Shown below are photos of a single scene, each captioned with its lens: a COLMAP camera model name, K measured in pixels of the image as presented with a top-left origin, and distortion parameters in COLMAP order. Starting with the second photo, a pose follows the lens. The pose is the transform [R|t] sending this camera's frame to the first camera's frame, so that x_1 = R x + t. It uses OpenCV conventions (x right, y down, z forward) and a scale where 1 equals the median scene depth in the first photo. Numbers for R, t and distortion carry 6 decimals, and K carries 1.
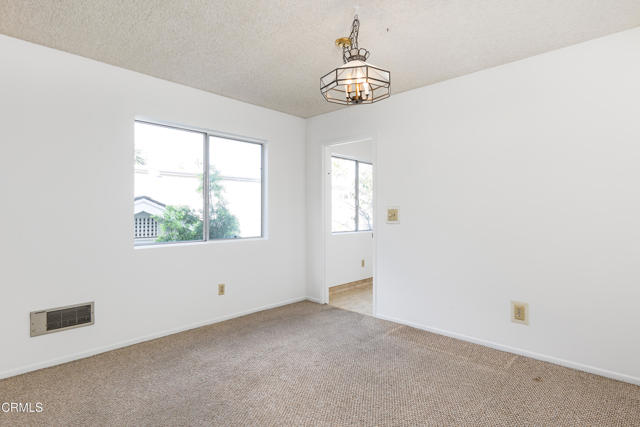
lens RADIAL K [[338.8, 0, 320.0], [0, 338.8, 213.5], [0, 0, 1]] dist [-0.001784, -0.000315]
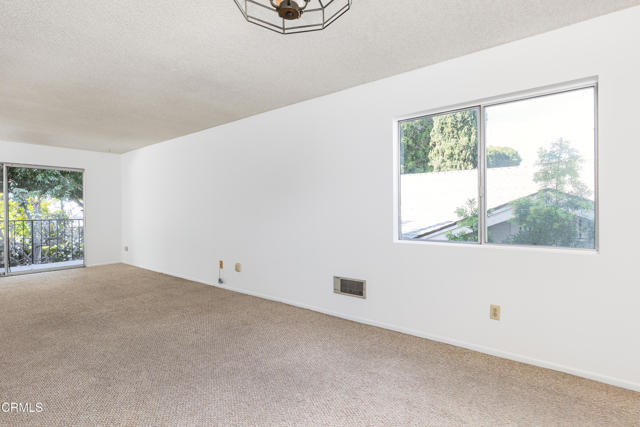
lens RADIAL K [[323.6, 0, 320.0], [0, 323.6, 213.5], [0, 0, 1]] dist [-0.000199, -0.000287]
pose [[0.076441, 0.013596, -0.996981, 0.385334], [0.003029, 0.999899, 0.013868, -0.001046], [0.997070, -0.004080, 0.076392, 0.581456]]
